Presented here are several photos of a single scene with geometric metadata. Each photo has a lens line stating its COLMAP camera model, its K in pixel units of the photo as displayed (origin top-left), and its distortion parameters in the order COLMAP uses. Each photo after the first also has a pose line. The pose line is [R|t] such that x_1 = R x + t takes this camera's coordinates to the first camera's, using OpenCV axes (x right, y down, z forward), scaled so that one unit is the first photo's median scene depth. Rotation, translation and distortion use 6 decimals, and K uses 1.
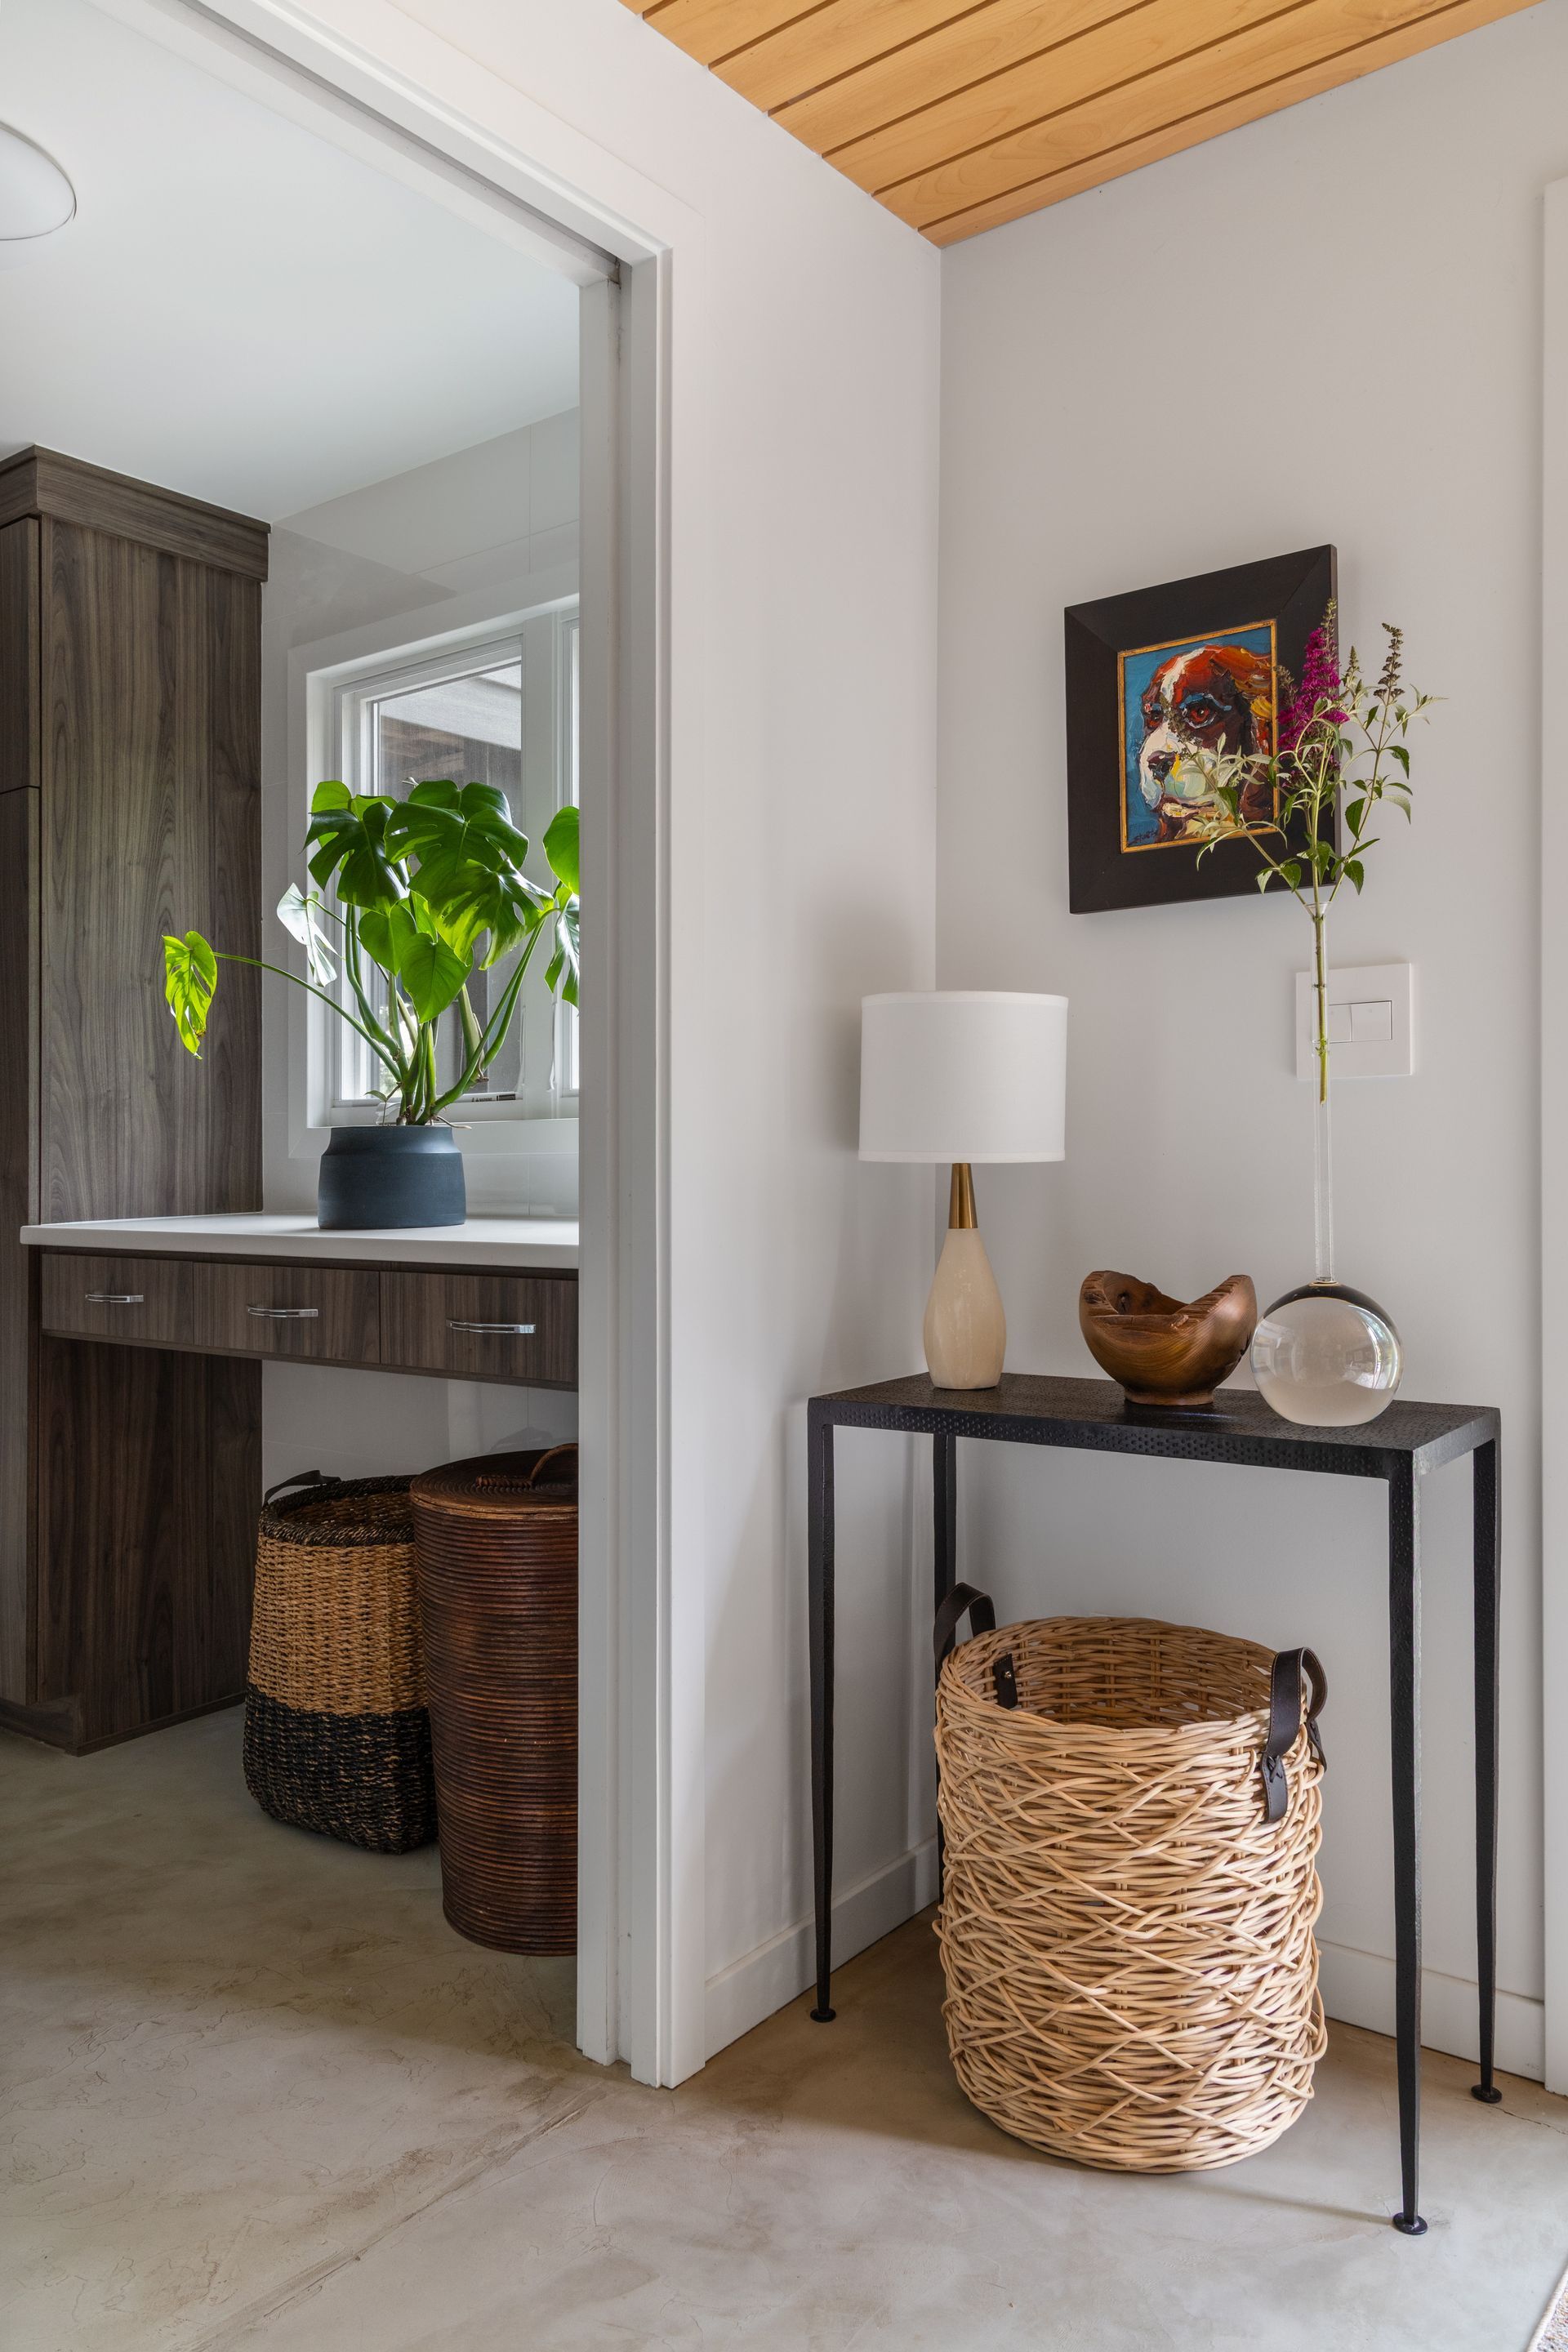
lens RADIAL K [[3008.5, 0, 784.0], [0, 3008.5, 1176.0], [0, 0, 1]] dist [0.009667, -0.020898]
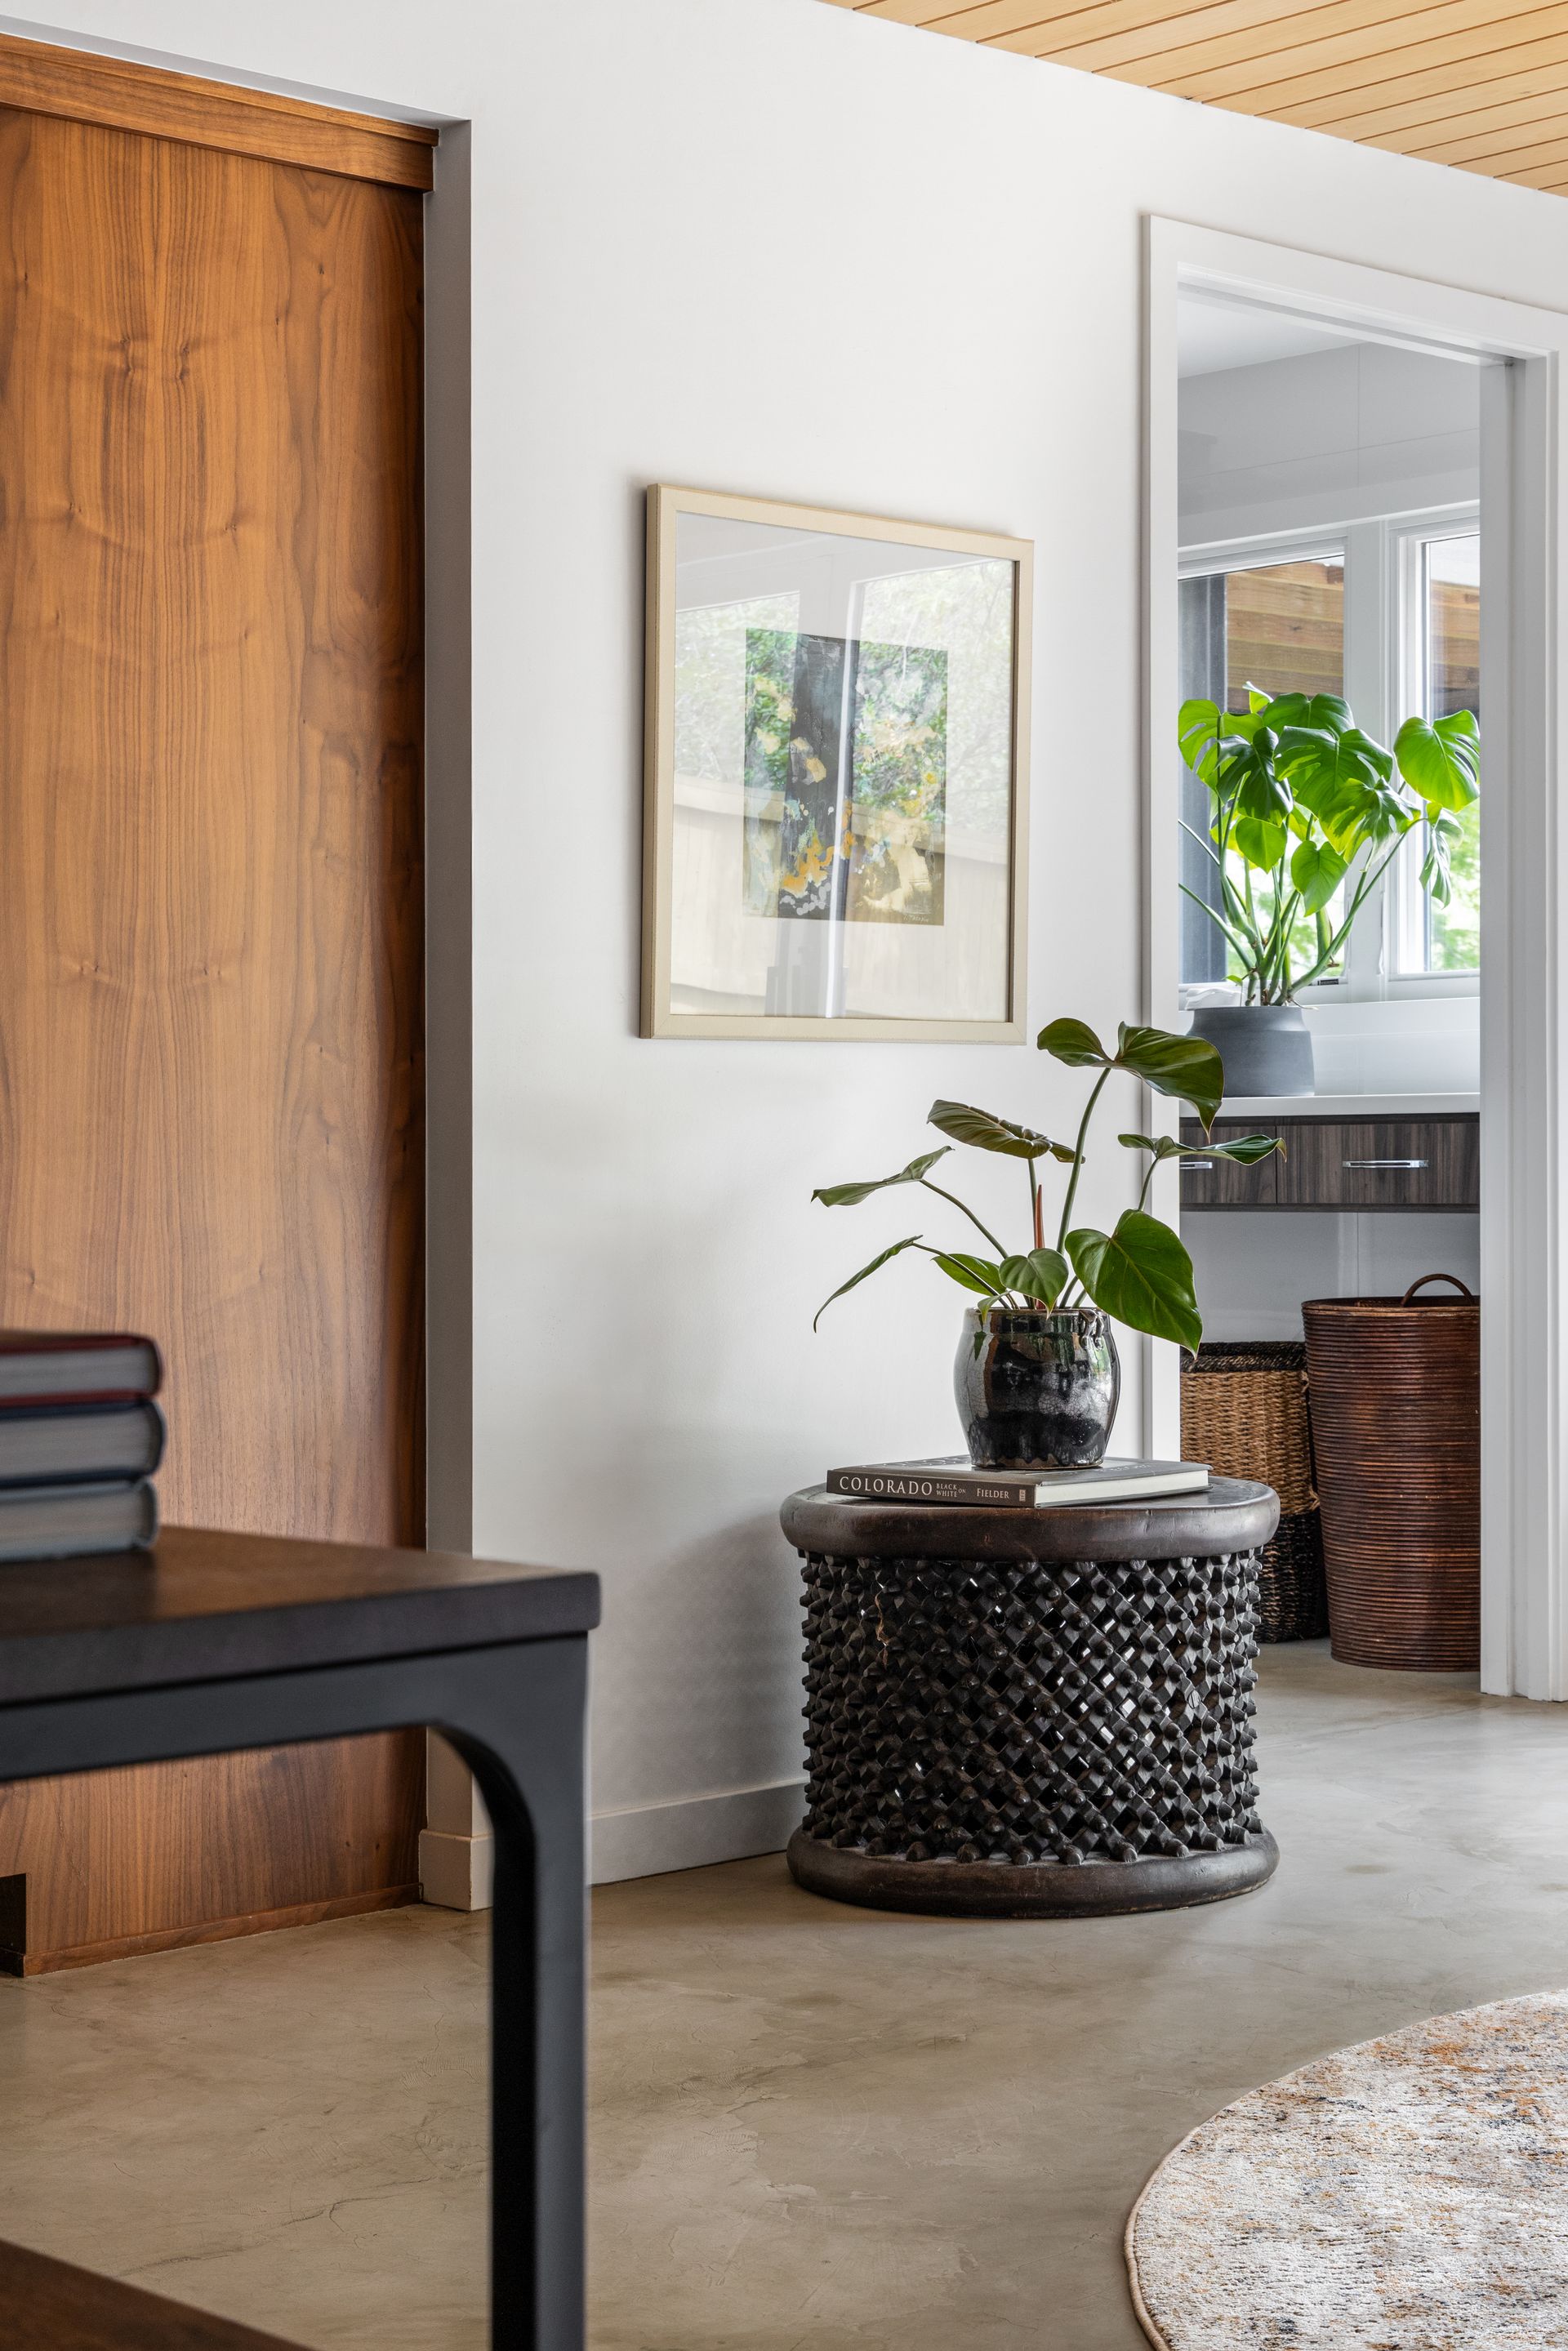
lens RADIAL K [[3798.1, 0, 784.0], [0, 3798.1, 1175.5], [0, 0, 1]] dist [-0.011498, -0.223393]
pose [[0.980654, -0.001029, -0.195748, -0.033276], [0.005568, 0.999728, 0.022637, 0.017059], [0.195672, -0.023289, 0.980393, -0.547713]]
